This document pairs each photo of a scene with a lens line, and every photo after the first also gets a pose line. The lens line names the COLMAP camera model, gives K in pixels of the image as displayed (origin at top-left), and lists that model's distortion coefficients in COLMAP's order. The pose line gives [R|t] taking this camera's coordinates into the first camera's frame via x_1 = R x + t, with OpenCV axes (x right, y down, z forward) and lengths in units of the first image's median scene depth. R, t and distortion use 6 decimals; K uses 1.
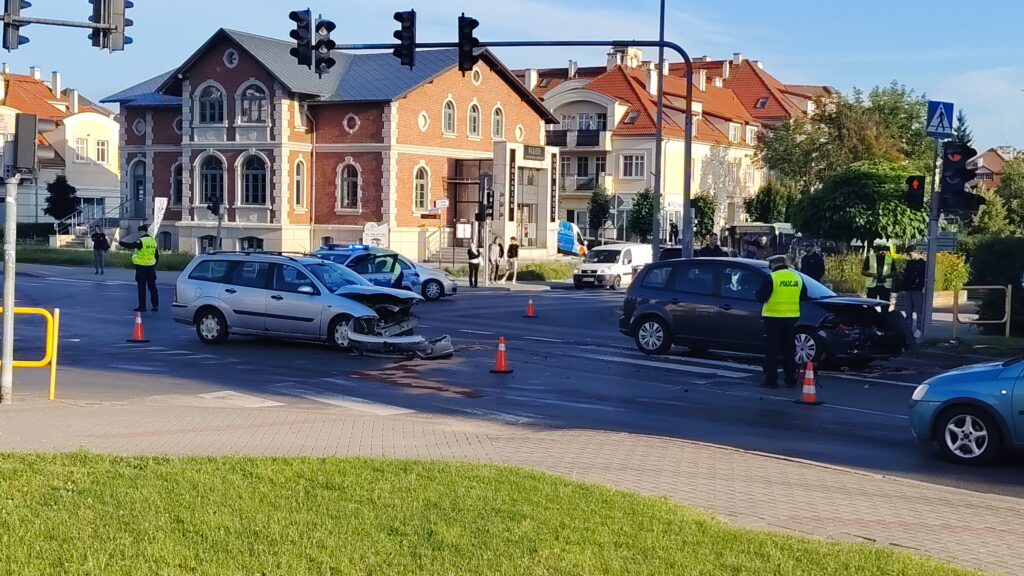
lens RADIAL K [[1438.5, 0, 512.0], [0, 1438.5, 288.0], [0, 0, 1]] dist [0.328276, -1.357348]
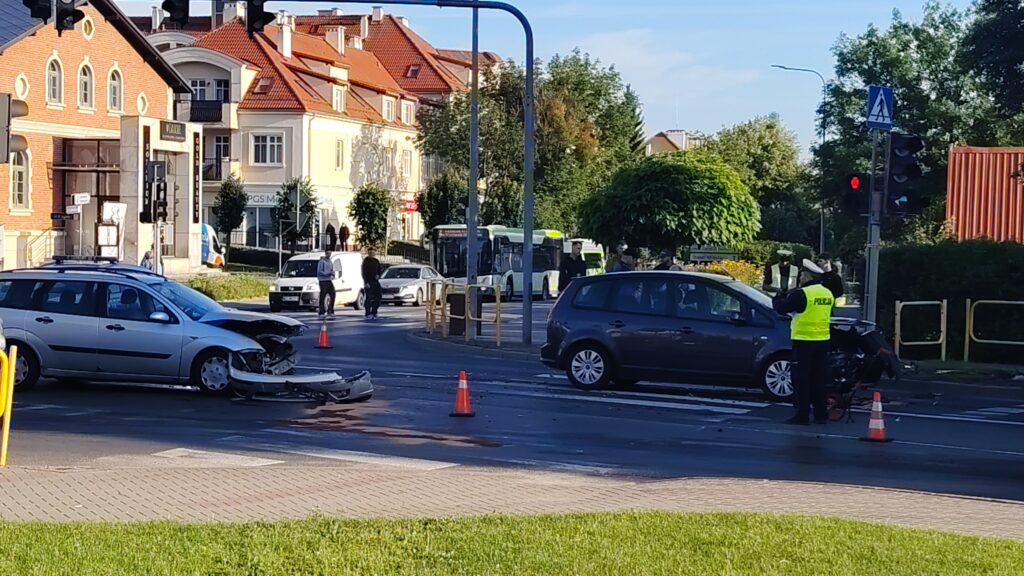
lens RADIAL K [[1899.2, 0, 512.0], [0, 1899.2, 288.0], [0, 0, 1]] dist [0.213351, -0.367627]
pose [[0.967106, -0.010515, 0.254156, -0.068371], [0.013207, 0.999873, -0.008889, -0.000804], [-0.254030, 0.011953, 0.967123, -0.009130]]
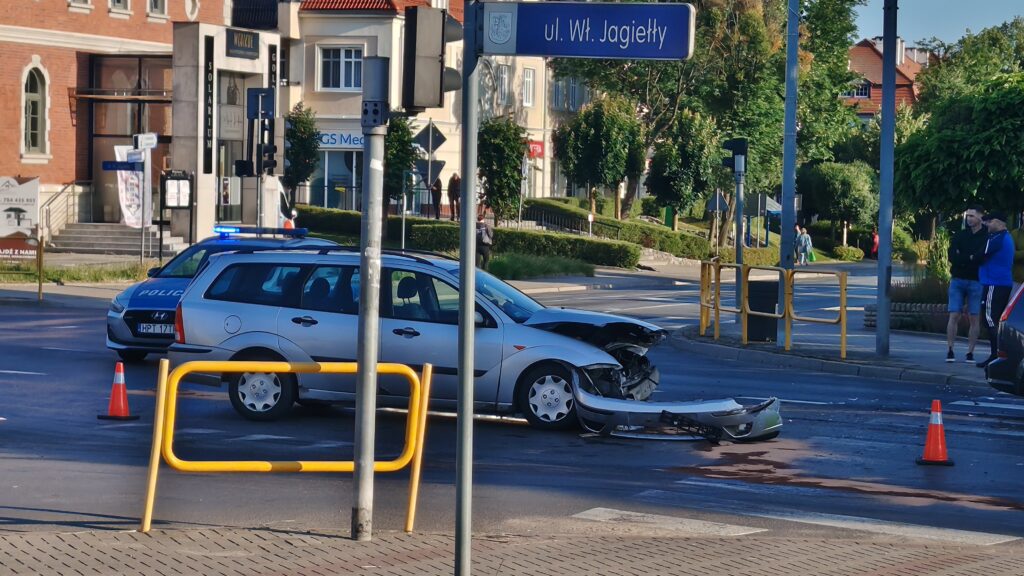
lens RADIAL K [[2726.2, 0, 494.0], [0, 2726.2, 290.1], [0, 0, 1]] dist [0.279163, -0.659007]
pose [[0.977056, -0.009532, 0.212769, -0.109506], [0.009685, 0.999953, 0.000327, -0.002926], [-0.212762, 0.001741, 0.977102, -0.000414]]
